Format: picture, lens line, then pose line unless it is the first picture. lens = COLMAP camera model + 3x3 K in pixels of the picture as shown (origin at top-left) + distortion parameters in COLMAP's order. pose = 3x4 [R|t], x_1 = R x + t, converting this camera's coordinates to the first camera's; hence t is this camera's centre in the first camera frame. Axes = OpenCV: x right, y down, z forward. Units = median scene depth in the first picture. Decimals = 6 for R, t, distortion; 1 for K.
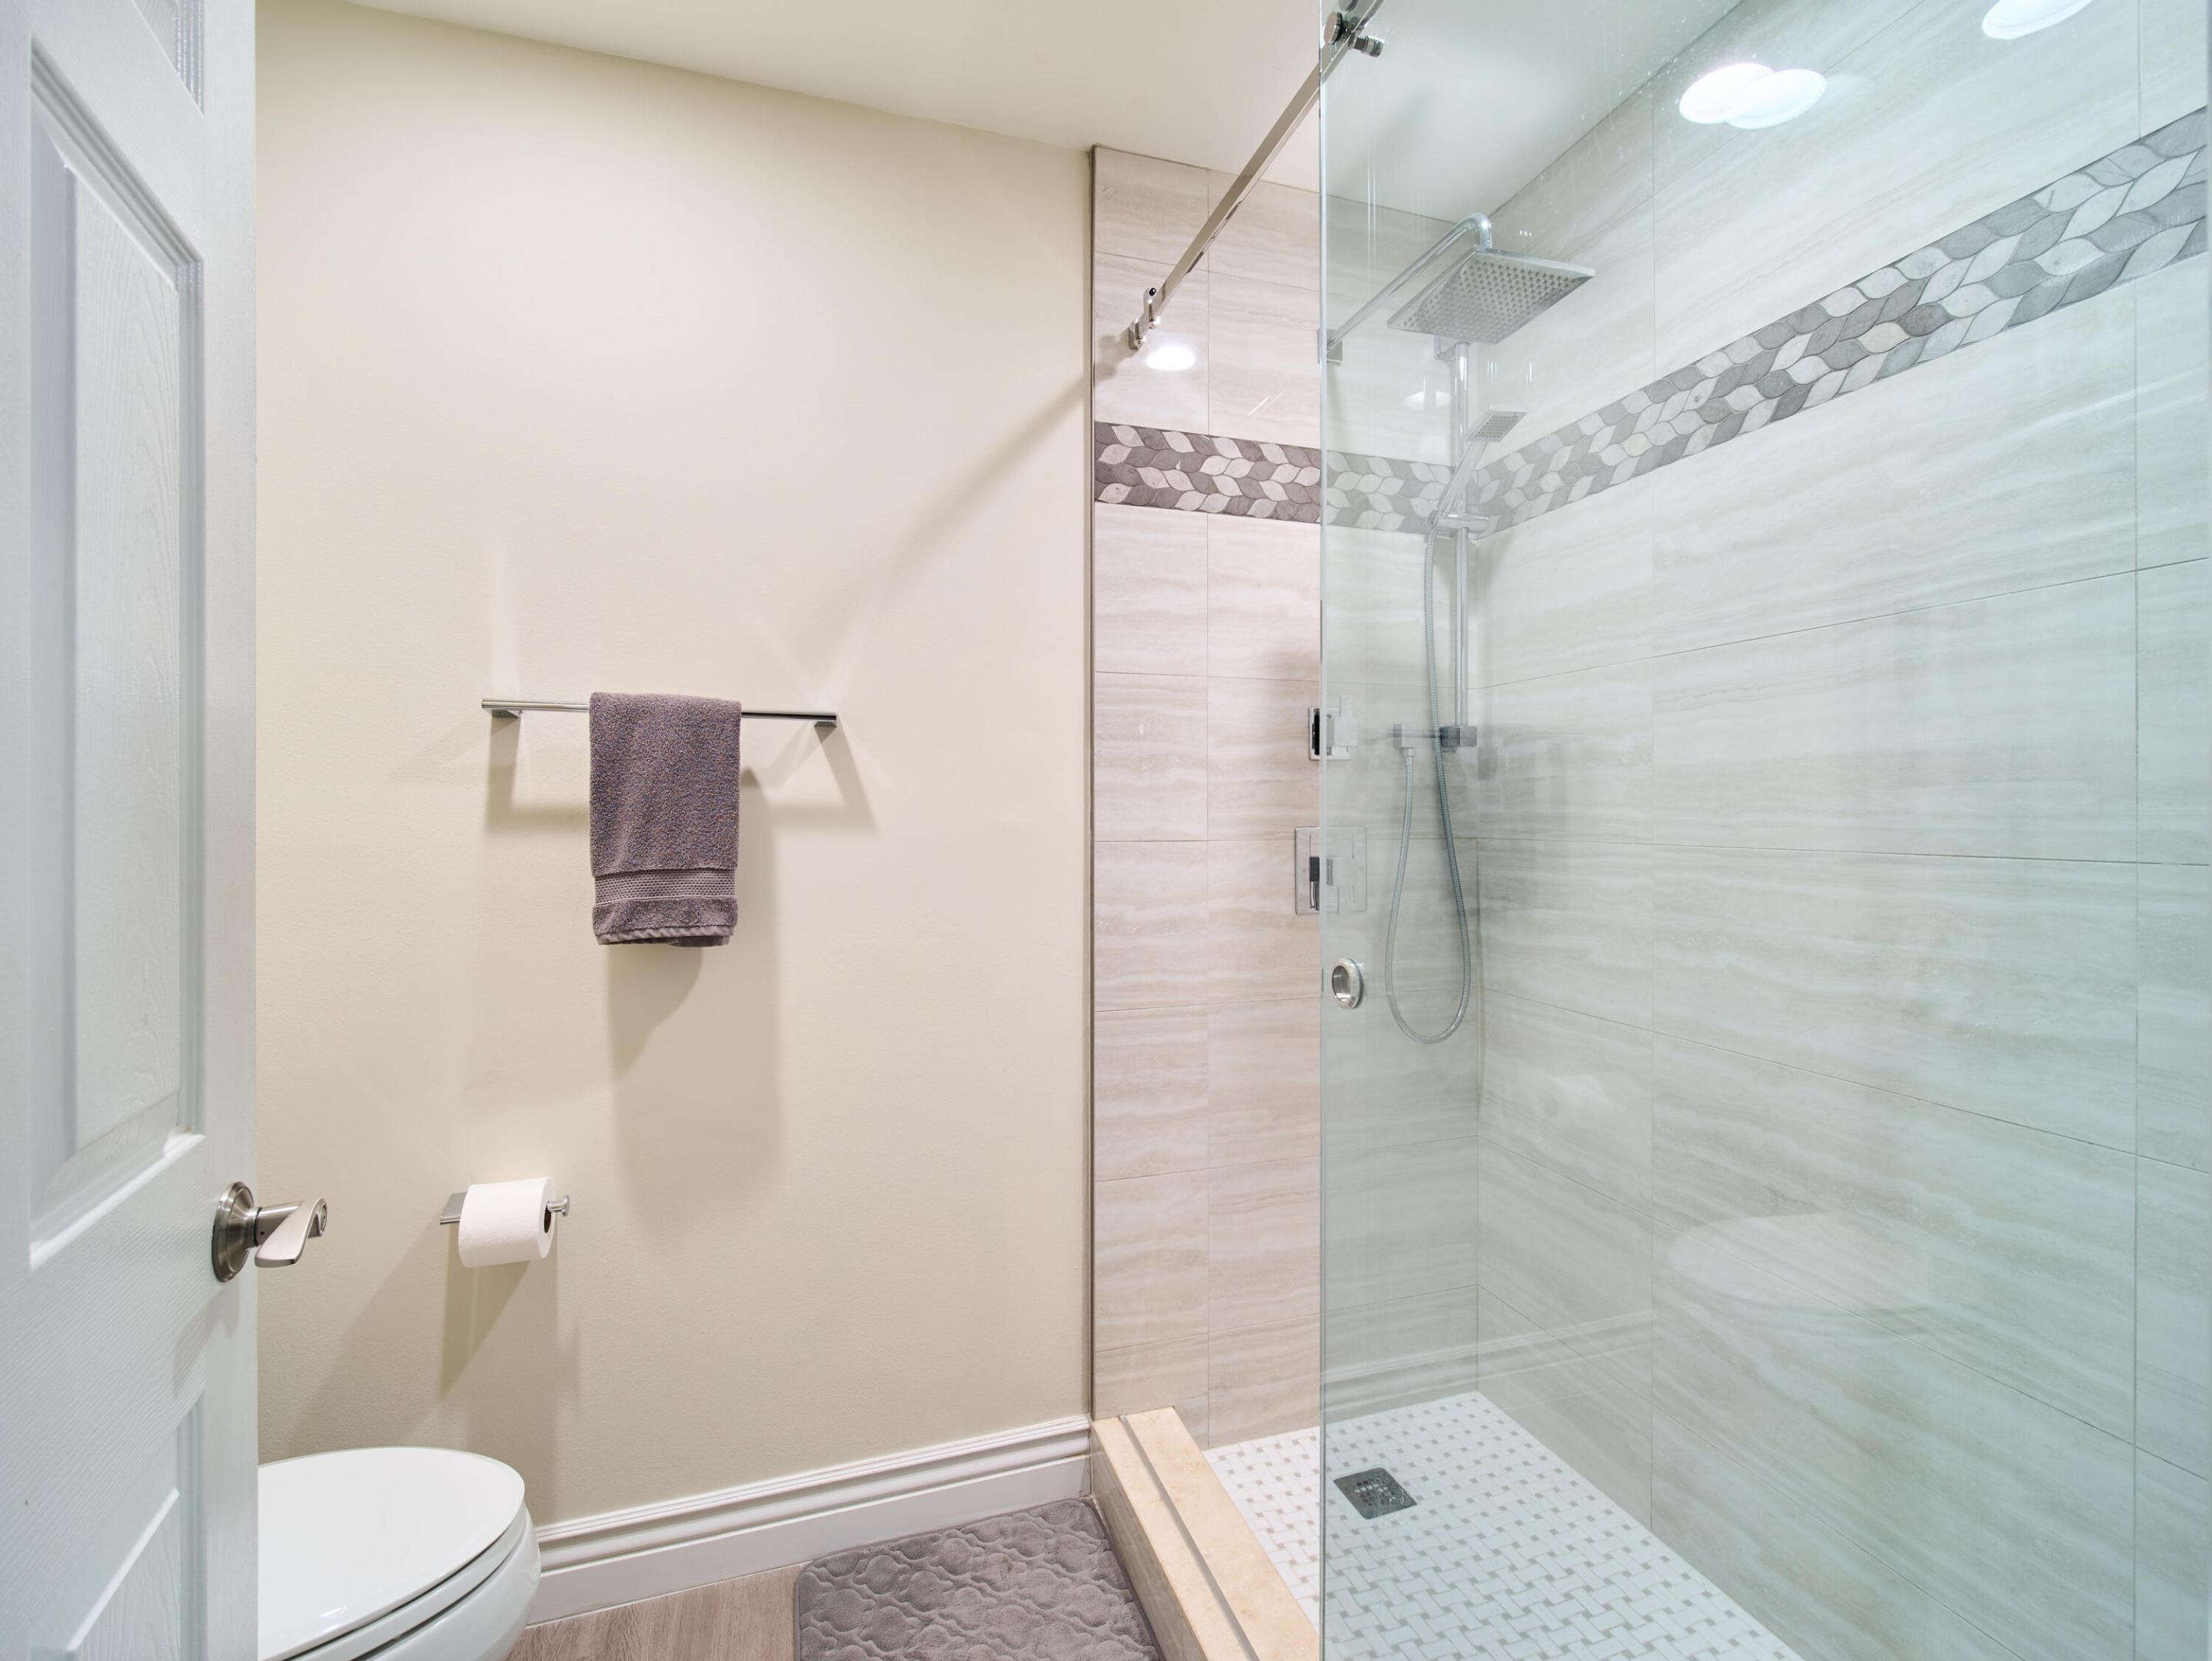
lens RADIAL K [[976.8, 0, 1098.3], [0, 976.8, 818.5], [0, 0, 1]] dist [-0.000671, -0.003736]
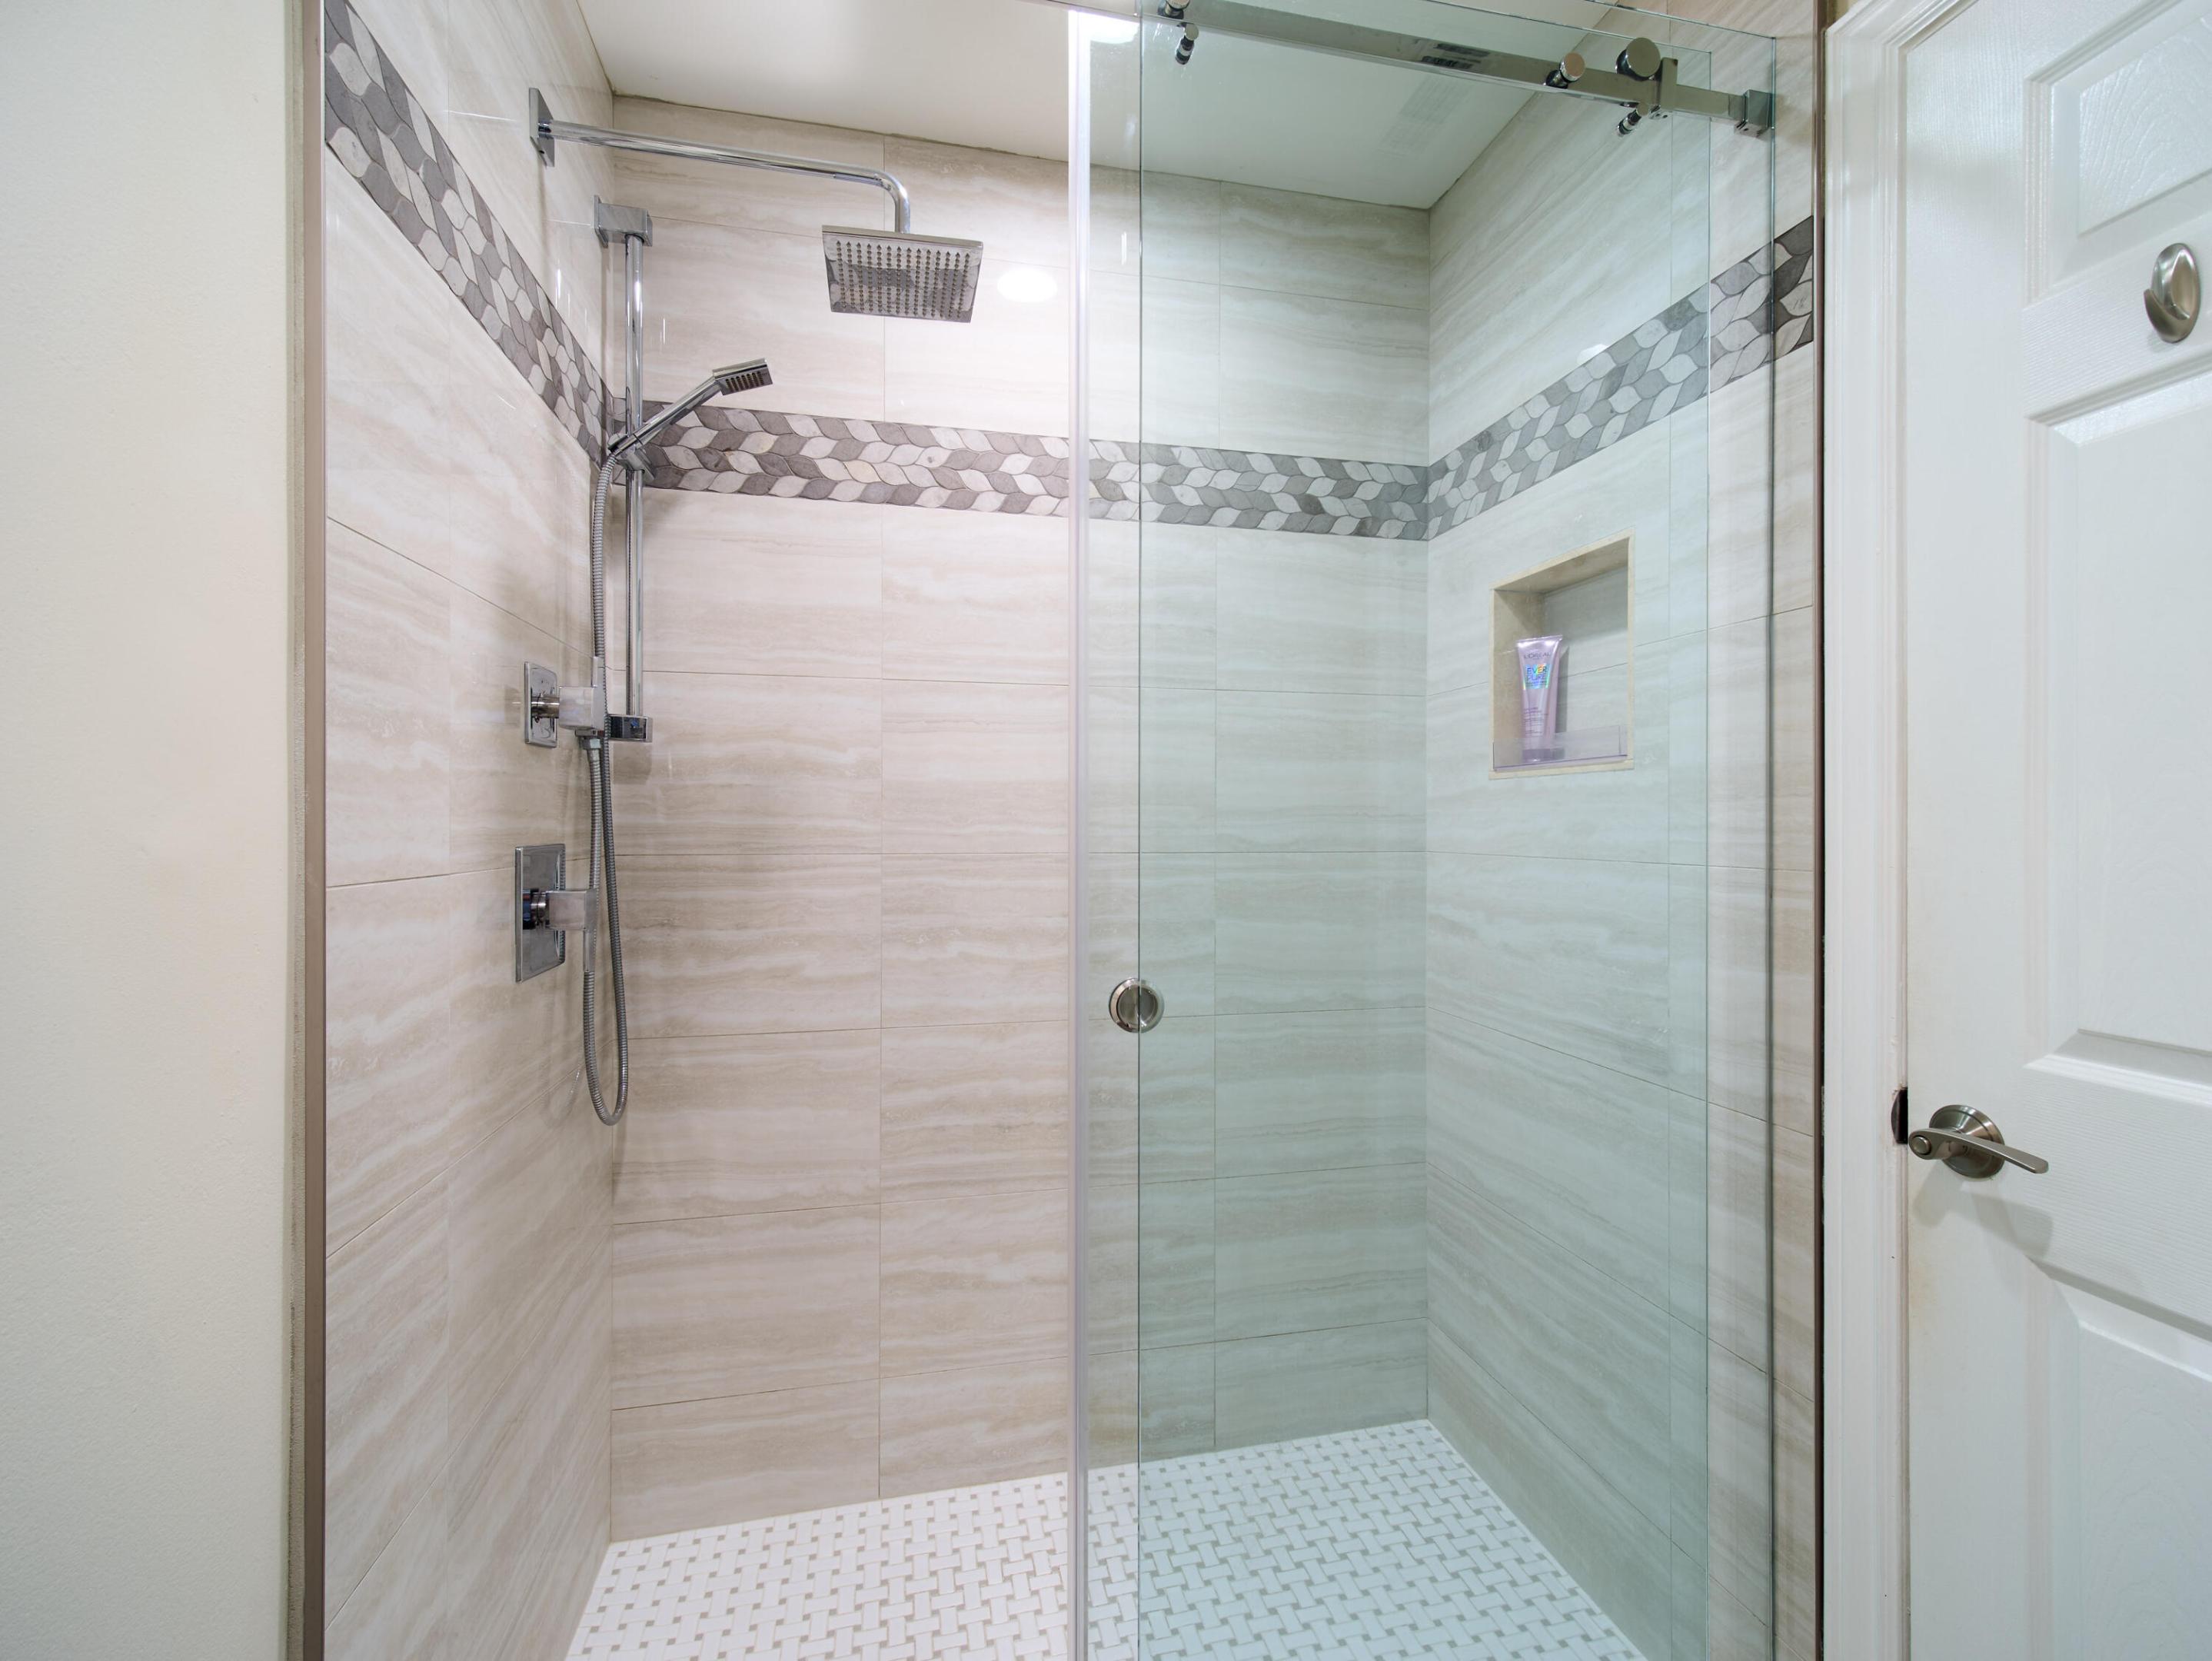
lens RADIAL K [[976.8, 0, 1094.6], [0, 976.8, 825.9], [0, 0, 1]] dist [-0.000671, -0.003736]
pose [[0.089315, -0.002553, 0.996000, -0.445598], [0.005276, 0.999984, 0.002090, -0.004566], [-0.995989, 0.005068, 0.089327, 0.629297]]
